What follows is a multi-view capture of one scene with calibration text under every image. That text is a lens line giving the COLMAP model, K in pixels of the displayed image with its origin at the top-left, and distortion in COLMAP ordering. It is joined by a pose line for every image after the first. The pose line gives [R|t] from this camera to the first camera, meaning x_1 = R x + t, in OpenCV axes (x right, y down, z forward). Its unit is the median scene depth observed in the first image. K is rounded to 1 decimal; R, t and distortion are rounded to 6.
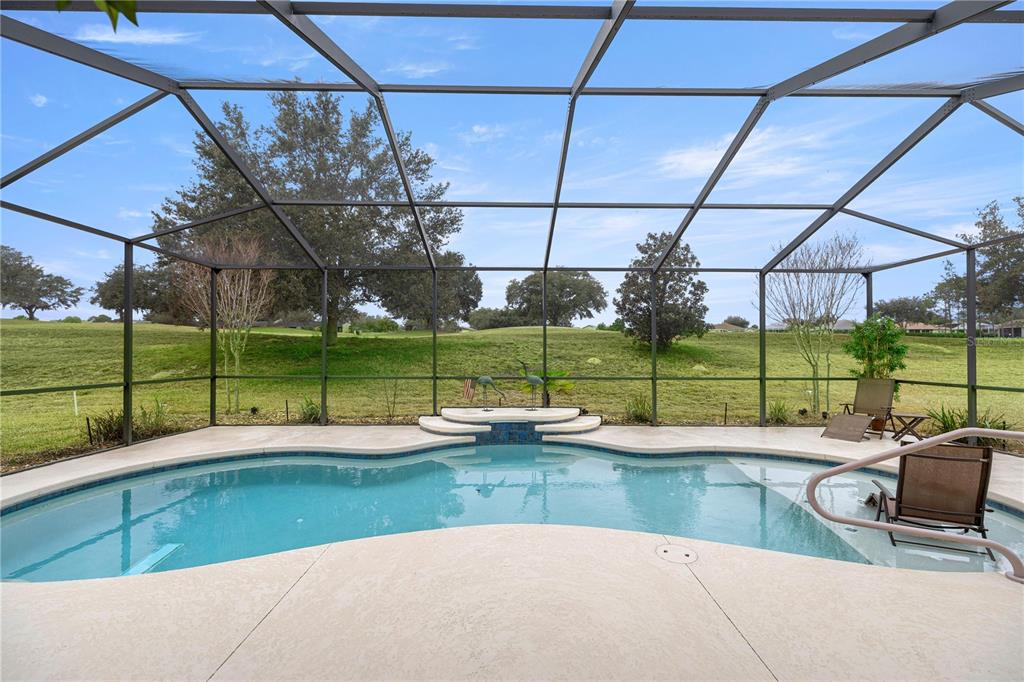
lens RADIAL K [[438.6, 0, 519.1], [0, 438.6, 351.4], [0, 0, 1]] dist [0.002541, -0.001368]
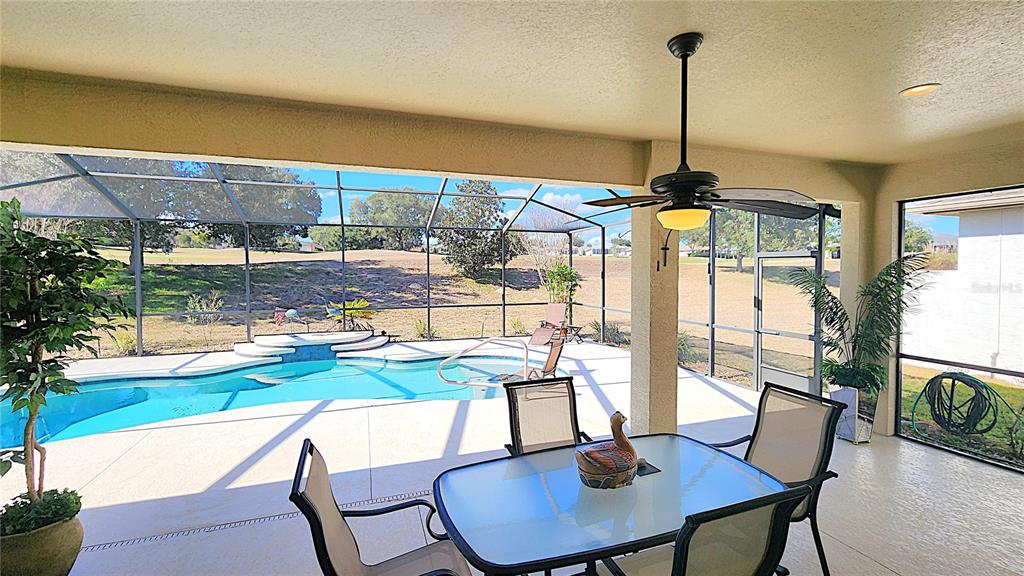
lens RADIAL K [[431.2, 0, 523.3], [0, 431.2, 286.9], [0, 0, 1]] dist [0.006693, -0.003847]
pose [[0.943227, -0.014917, 0.331815, 0.144363], [-0.001606, 0.998774, 0.049467, -0.079546], [-0.332146, -0.047191, 0.942047, -0.441208]]
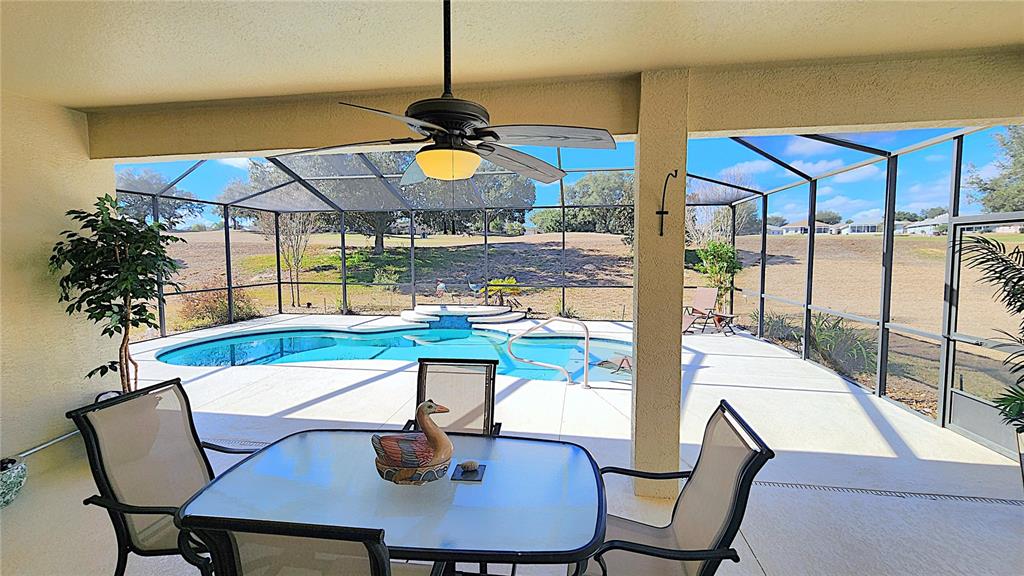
lens RADIAL K [[431.2, 0, 529.5], [0, 431.2, 288.8], [0, 0, 1]] dist [0.006693, -0.003847]
pose [[0.989231, 0.009856, -0.146031, 0.429104], [0.003795, 0.995668, 0.092905, -0.067014], [0.146314, -0.092459, 0.984908, -0.421929]]
